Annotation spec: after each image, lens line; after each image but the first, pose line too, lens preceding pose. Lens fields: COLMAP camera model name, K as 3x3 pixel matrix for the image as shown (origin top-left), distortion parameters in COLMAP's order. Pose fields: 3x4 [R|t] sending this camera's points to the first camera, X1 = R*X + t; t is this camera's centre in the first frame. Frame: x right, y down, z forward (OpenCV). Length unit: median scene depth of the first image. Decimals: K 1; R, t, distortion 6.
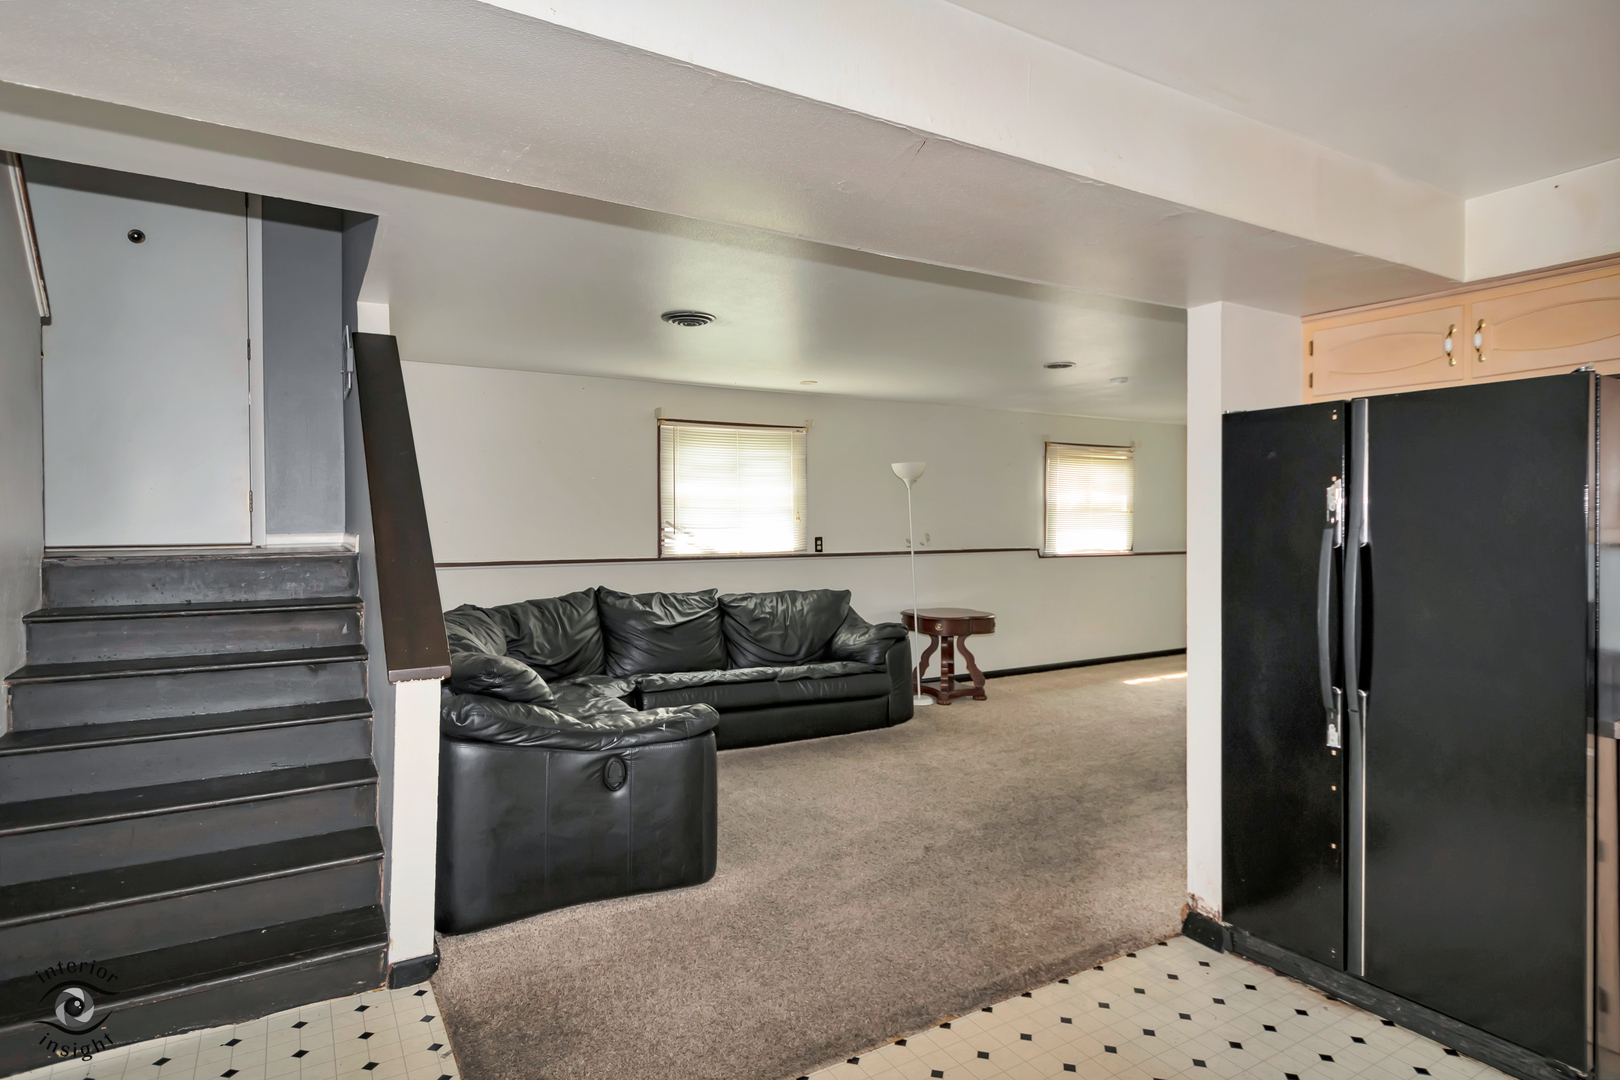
lens RADIAL K [[863.4, 0, 802.3], [0, 863.4, 526.2], [0, 0, 1]] dist [0.013768, -0.002955]
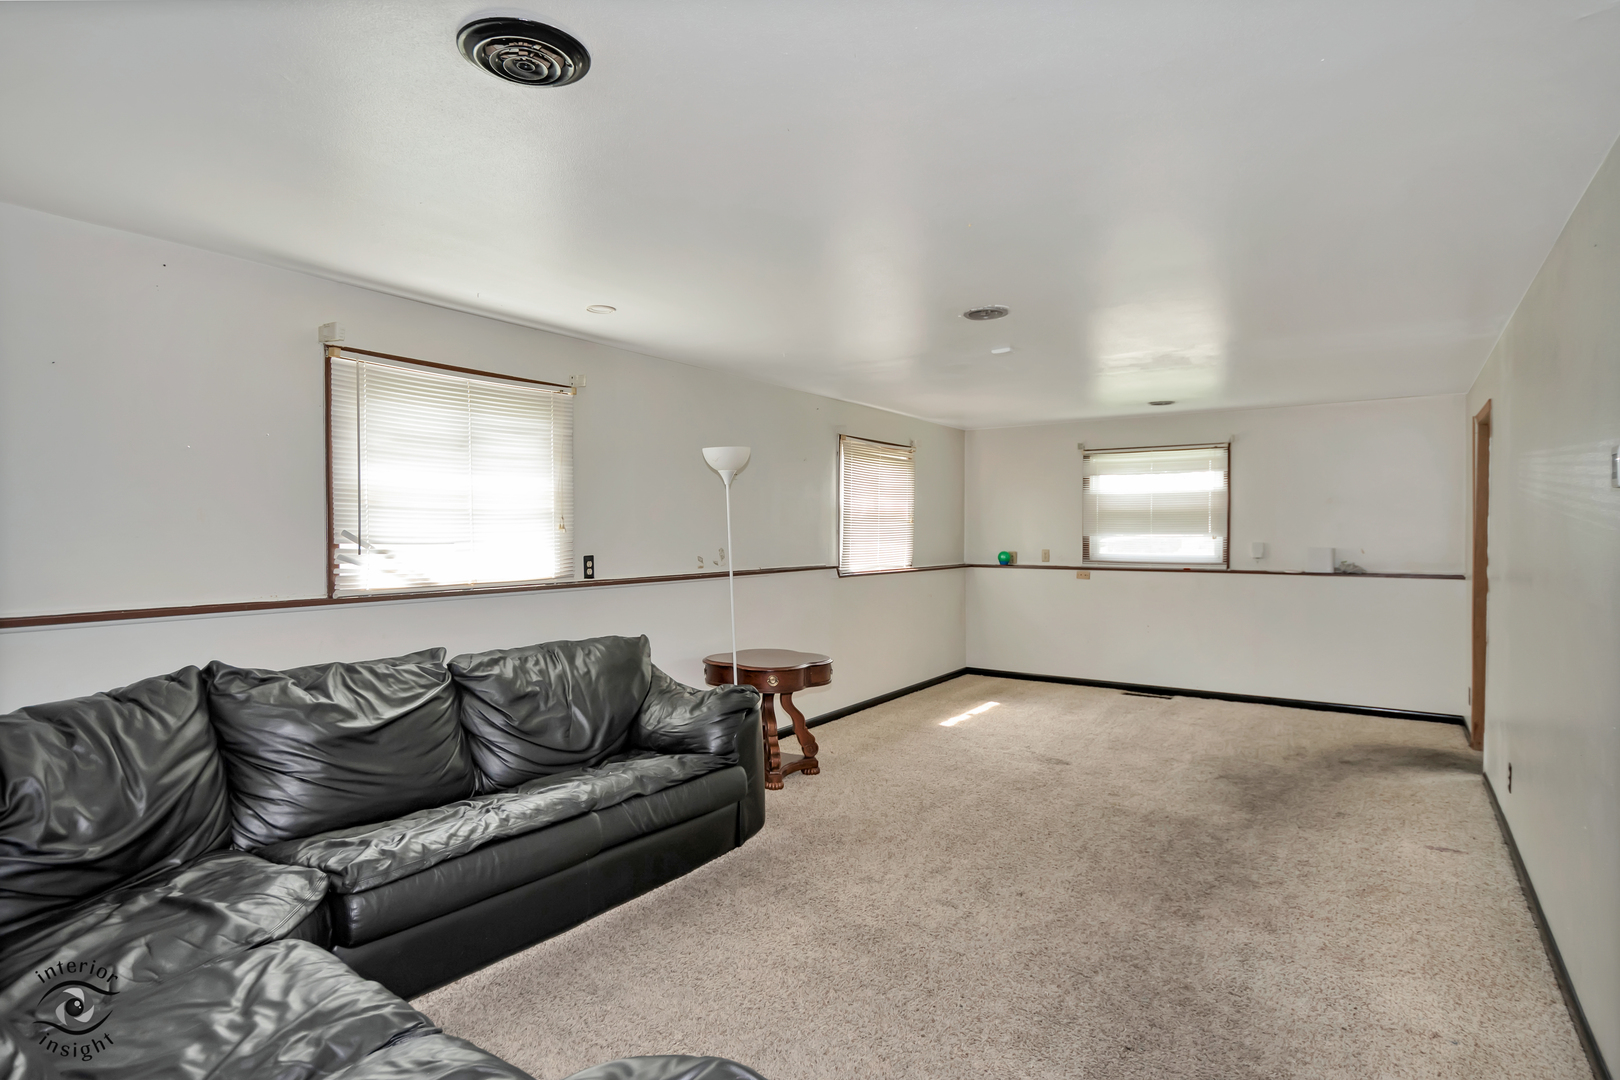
lens RADIAL K [[863.4, 0, 802.0], [0, 863.4, 540.6], [0, 0, 1]] dist [0.013768, -0.002955]
pose [[0.905485, -0.003049, 0.424368, -0.131049], [0.001098, 0.999988, 0.004841, -0.002192], [-0.424378, -0.003917, 0.905477, 0.381308]]
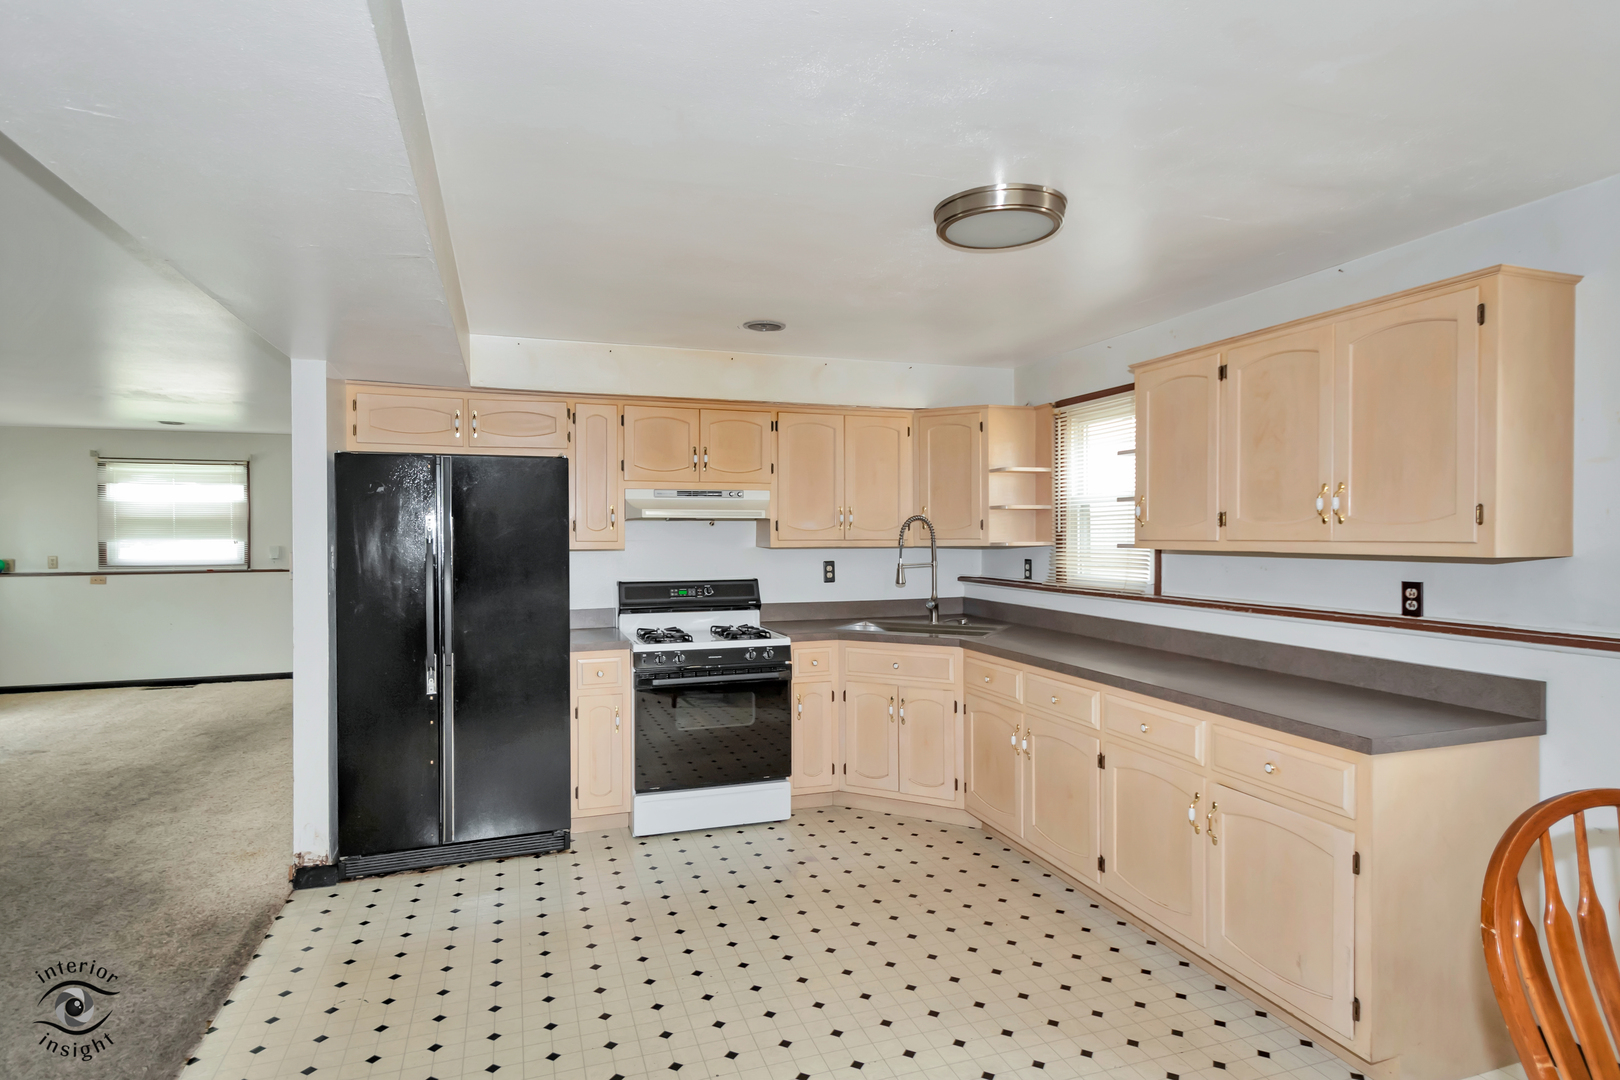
lens RADIAL K [[863.4, 0, 810.3], [0, 863.4, 541.0], [0, 0, 1]] dist [0.013768, -0.002955]
pose [[0.199971, -0.006906, 0.979777, -0.286204], [0.009101, 0.999945, 0.005190, -0.000802], [-0.979760, 0.007879, 0.200023, 0.038621]]
